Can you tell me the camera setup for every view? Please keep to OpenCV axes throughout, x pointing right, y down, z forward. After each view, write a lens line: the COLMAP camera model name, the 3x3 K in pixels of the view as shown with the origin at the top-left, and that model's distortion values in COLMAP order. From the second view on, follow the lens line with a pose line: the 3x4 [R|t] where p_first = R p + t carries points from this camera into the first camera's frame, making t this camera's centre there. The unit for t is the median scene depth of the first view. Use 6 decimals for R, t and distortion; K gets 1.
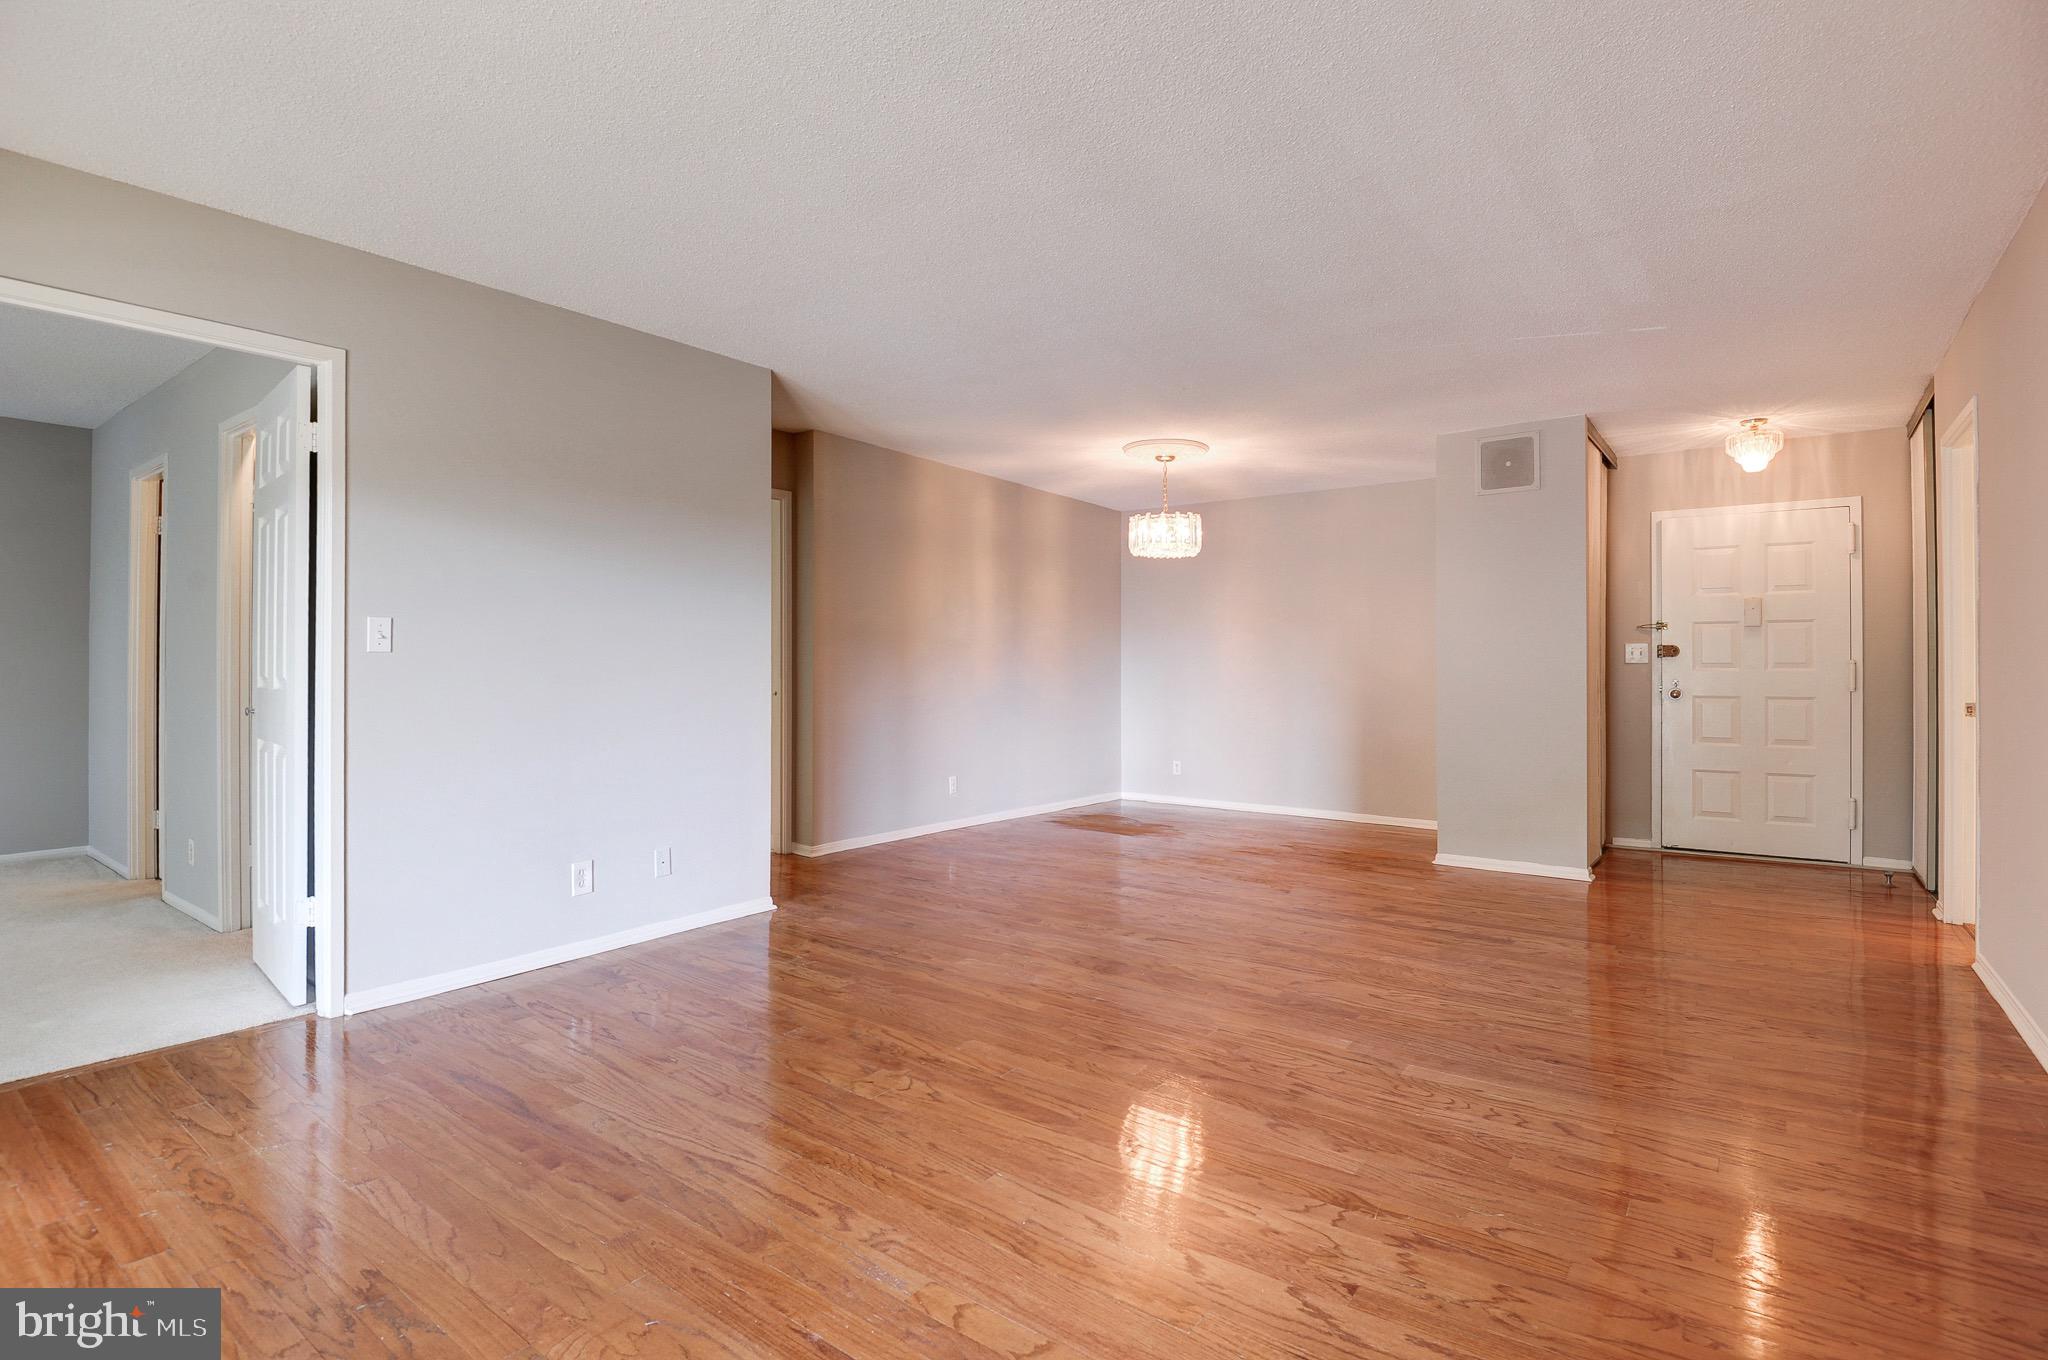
lens RADIAL K [[992.2, 0, 1026.2], [0, 992.2, 661.0], [0, 0, 1]] dist [-0.000682, -0.016602]
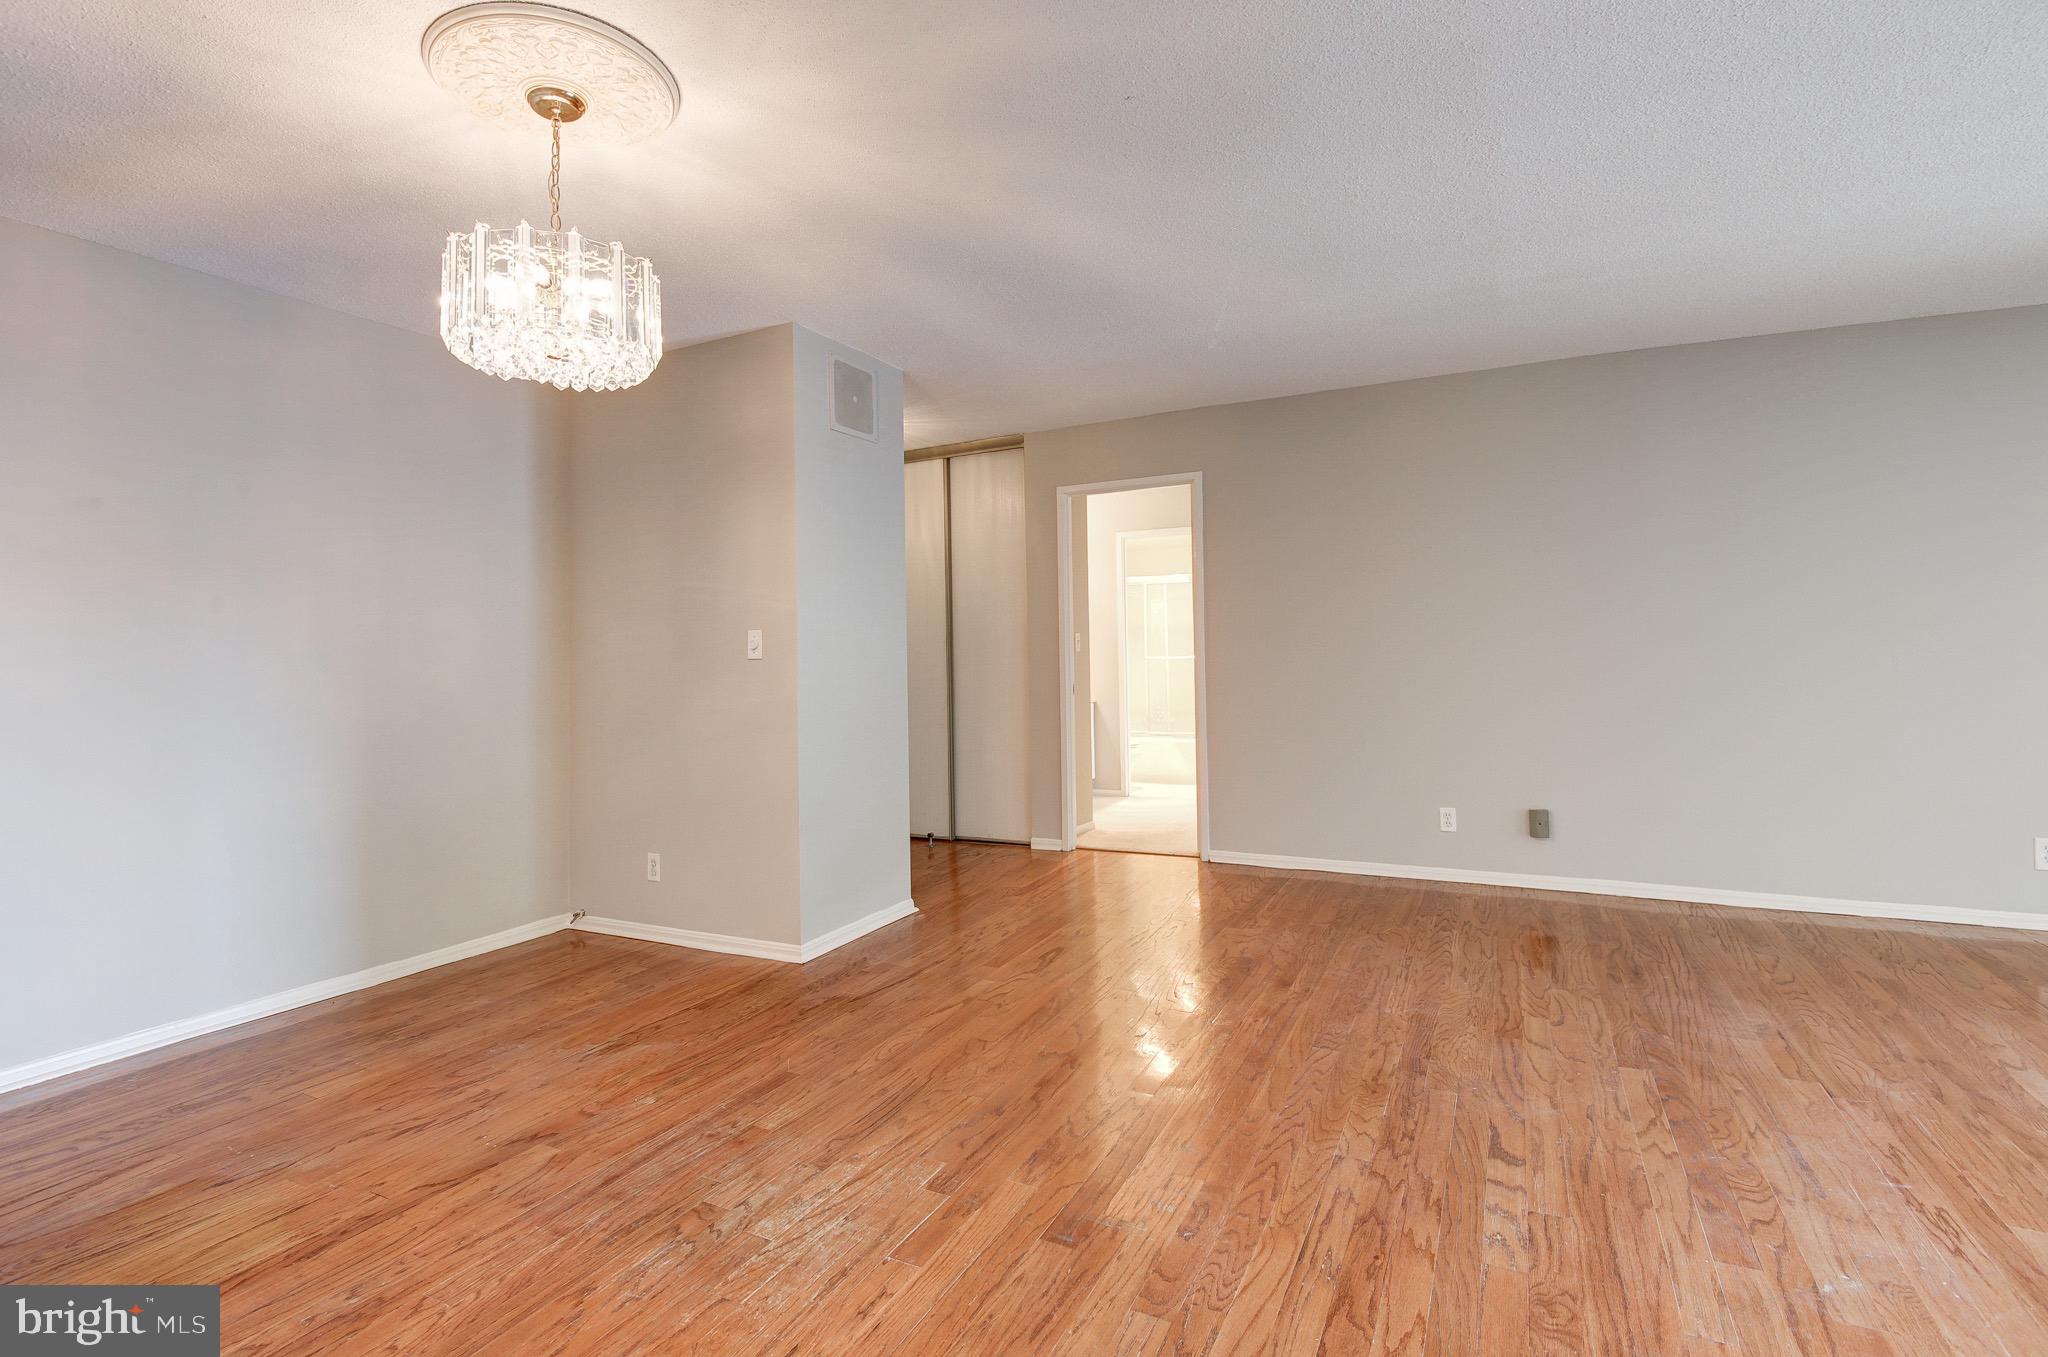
lens RADIAL K [[950.7, 0, 1020.8], [0, 950.7, 628.0], [0, 0, 1]] dist [0.000486, -0.014852]
pose [[-0.172544, 0.030349, 0.984534, -0.420109], [0.014594, 0.999494, -0.028253, 0.000477], [-0.984894, 0.009493, -0.172899, 1.648467]]
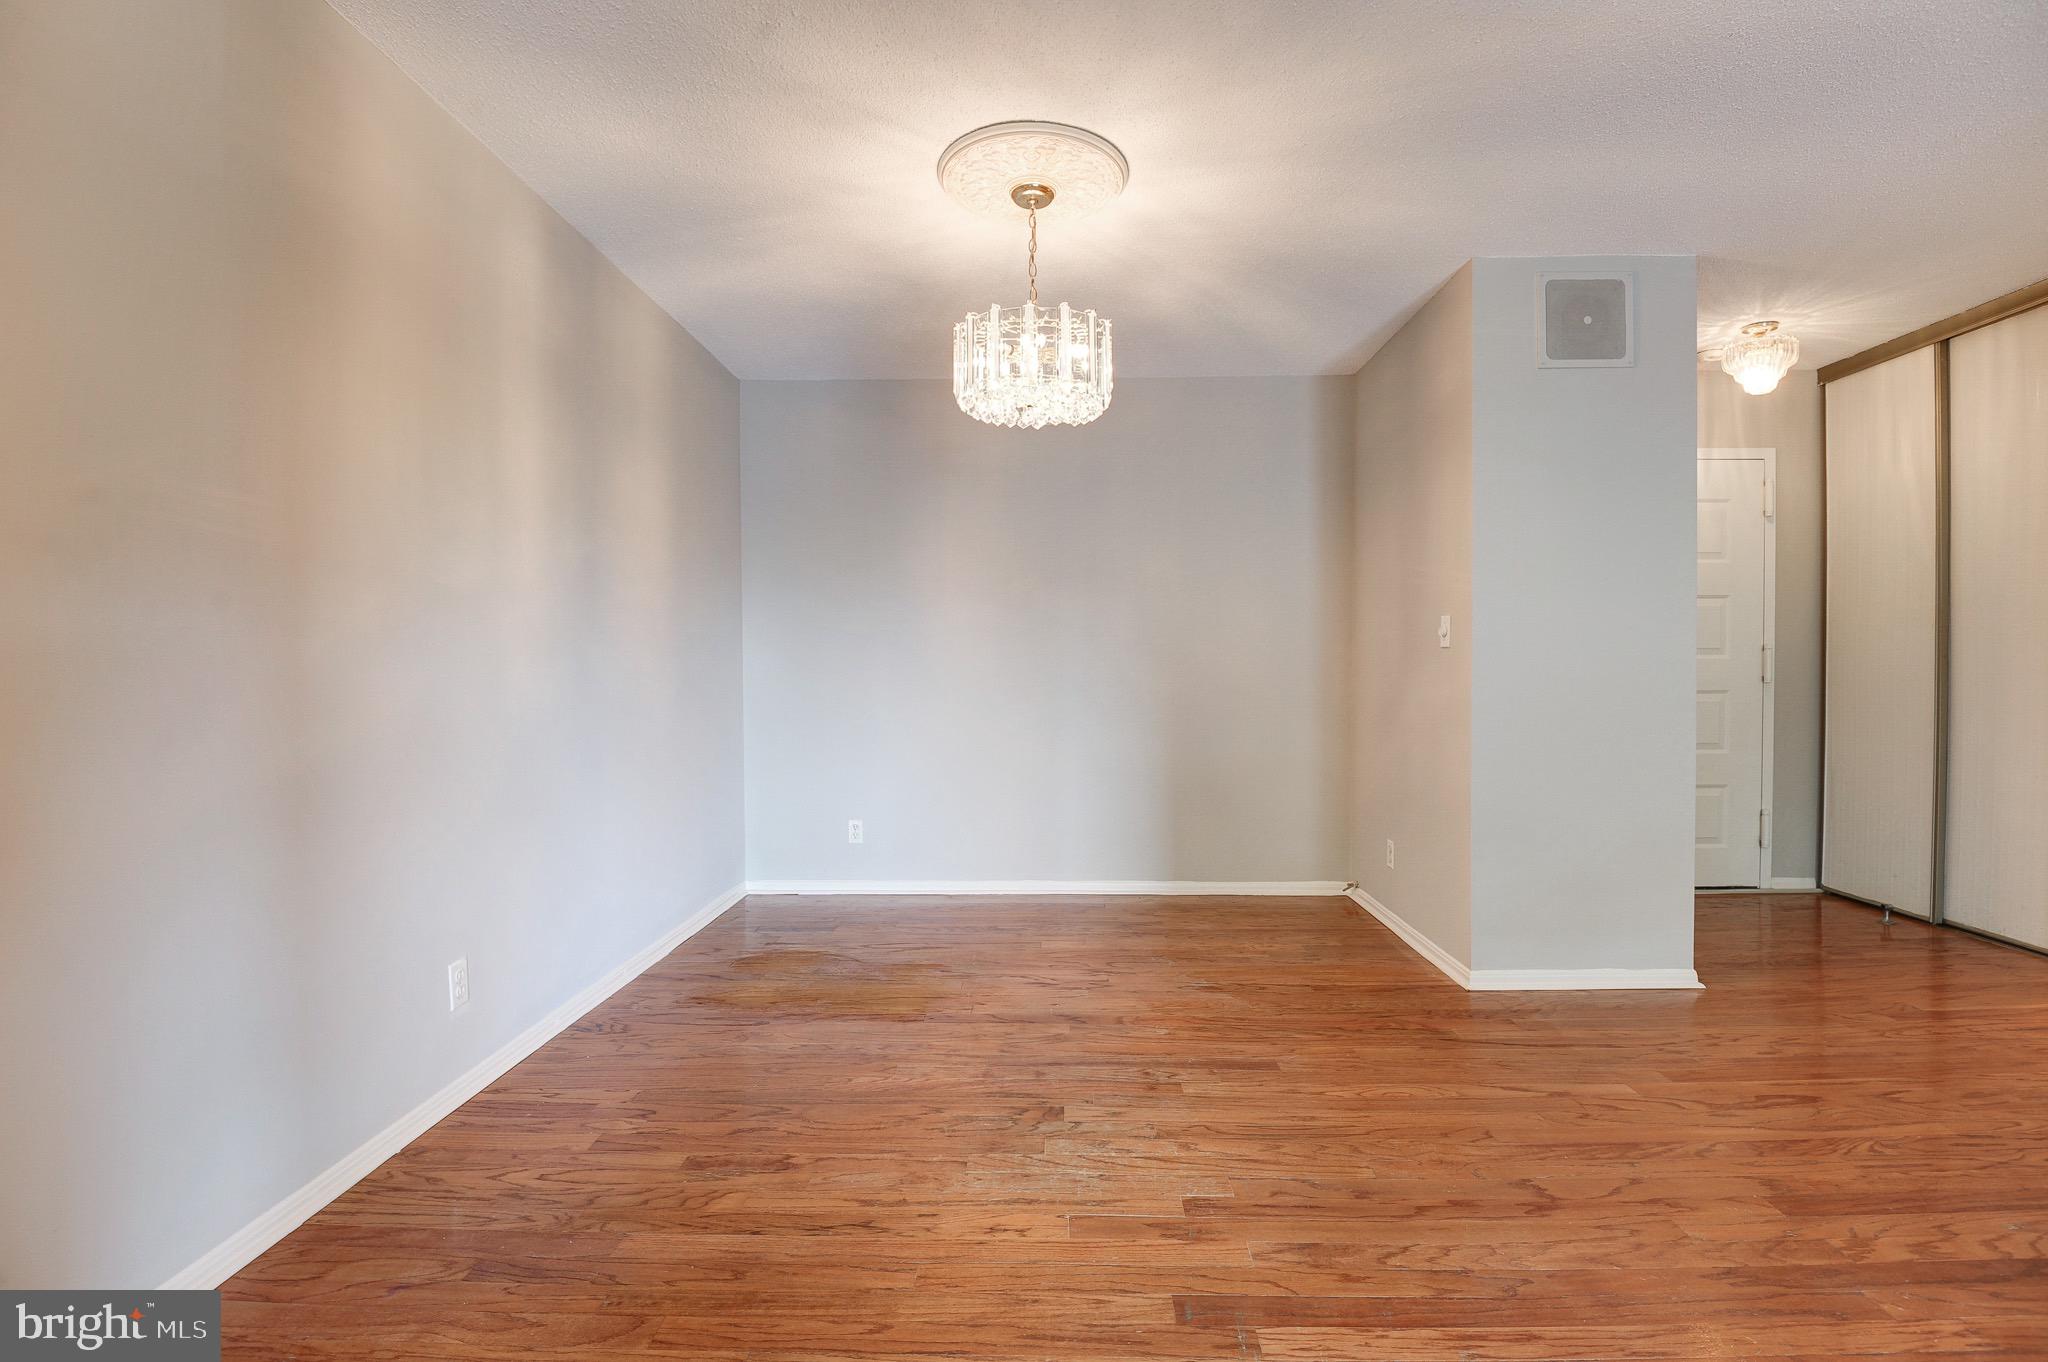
lens RADIAL K [[951.7, 0, 1043.2], [0, 951.7, 671.0], [0, 0, 1]] dist [0.001328, -0.020240]
pose [[0.809828, -0.014966, 0.586477, -0.207127], [0.002100, 0.999742, 0.022612, 0.002824], [-0.586664, -0.017080, 0.809650, 1.187507]]
